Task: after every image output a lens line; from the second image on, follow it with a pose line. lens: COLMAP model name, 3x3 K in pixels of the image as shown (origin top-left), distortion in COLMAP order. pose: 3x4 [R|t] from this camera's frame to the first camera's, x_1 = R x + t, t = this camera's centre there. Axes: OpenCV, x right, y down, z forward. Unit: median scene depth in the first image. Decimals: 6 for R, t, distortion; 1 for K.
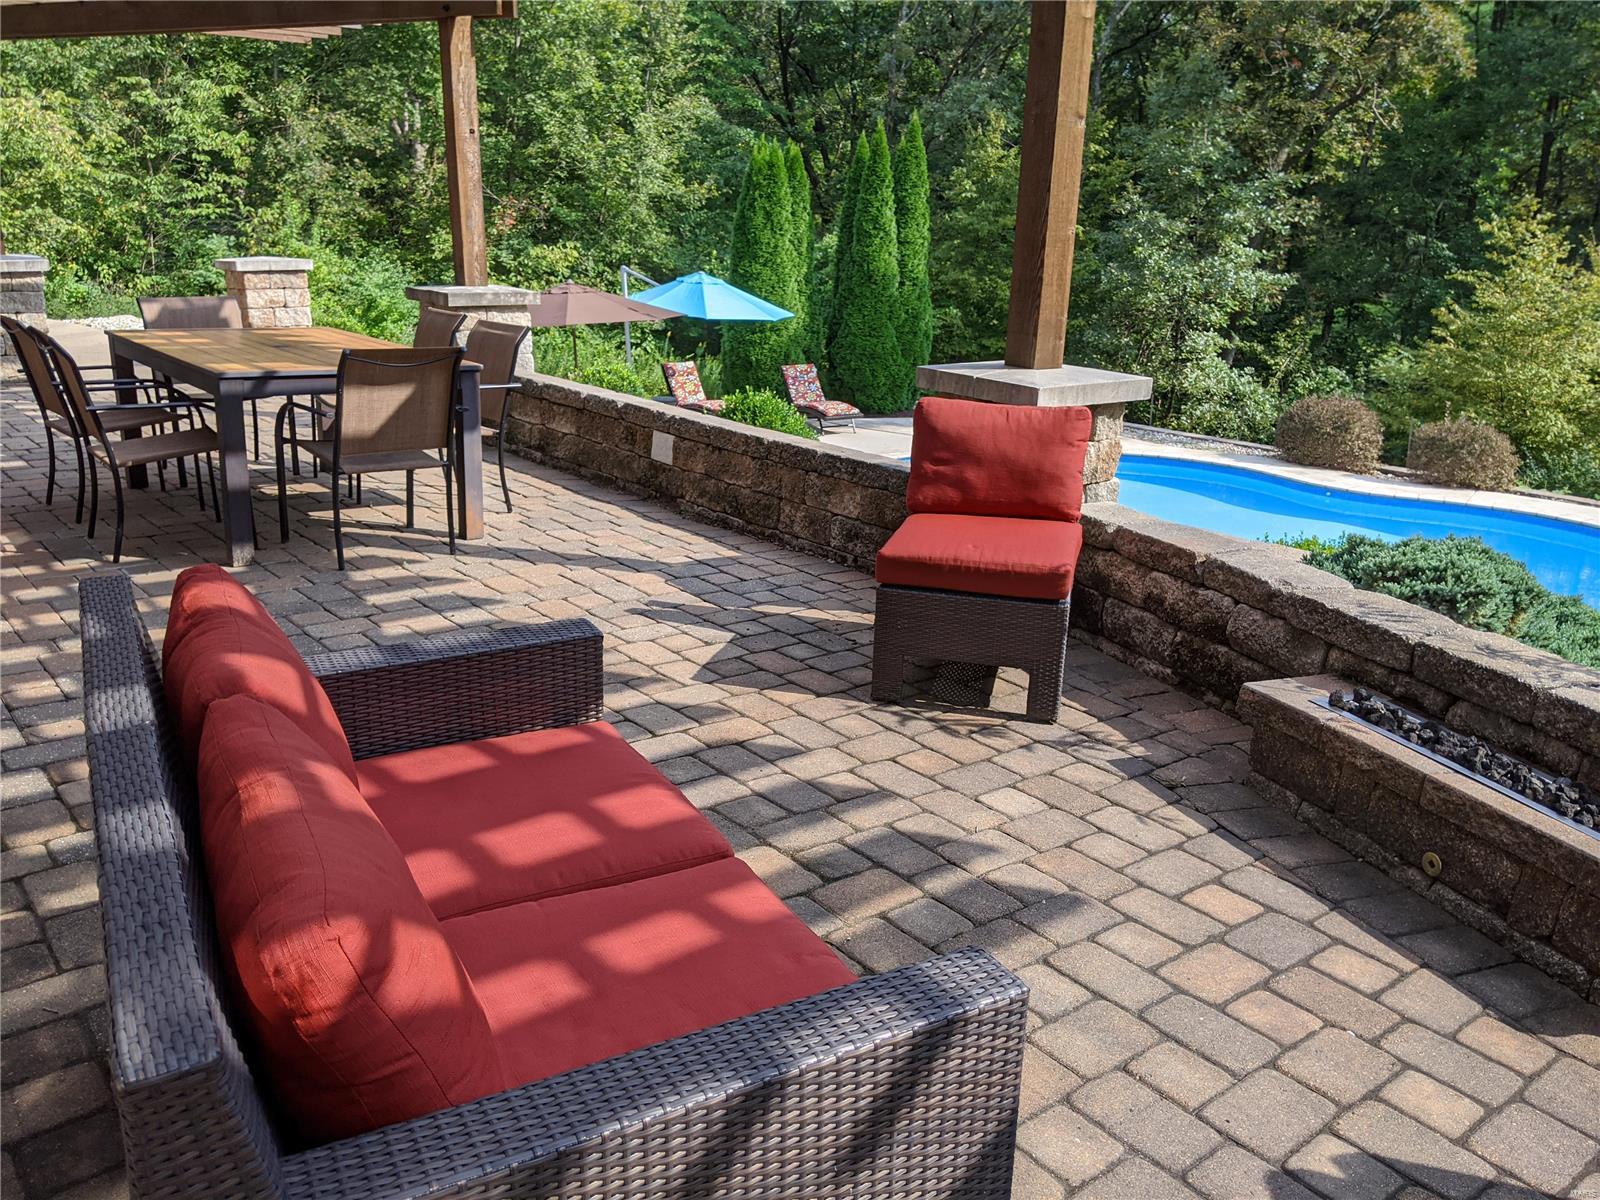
lens RADIAL K [[1250.6, 0, 794.2], [0, 1250.6, 638.2], [0, 0, 1]] dist [0.099454, -0.183558]
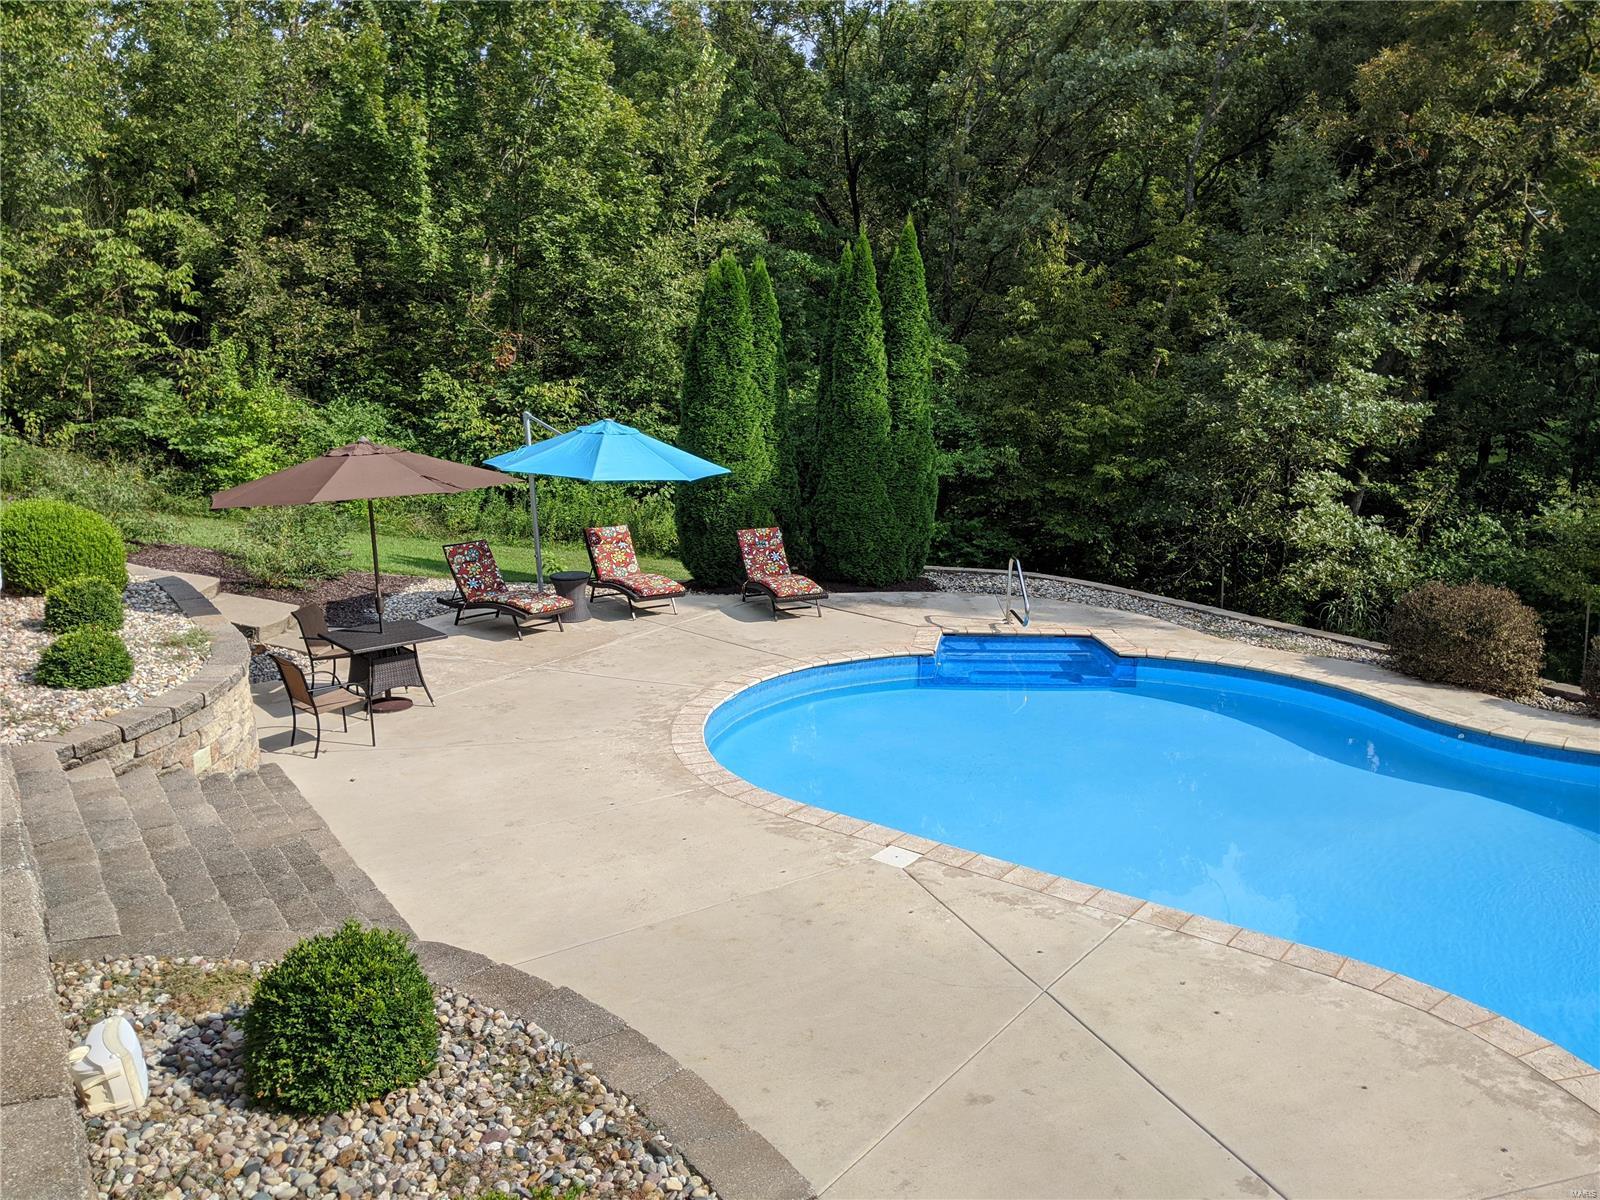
lens RADIAL K [[1250.6, 0, 794.2], [0, 1250.6, 638.2], [0, 0, 1]] dist [0.099454, -0.183558]
pose [[0.993449, 0.008422, -0.113962, 0.083262], [-0.018916, 0.995642, -0.091318, -0.055685], [0.112696, 0.092875, 0.989279, 0.164244]]
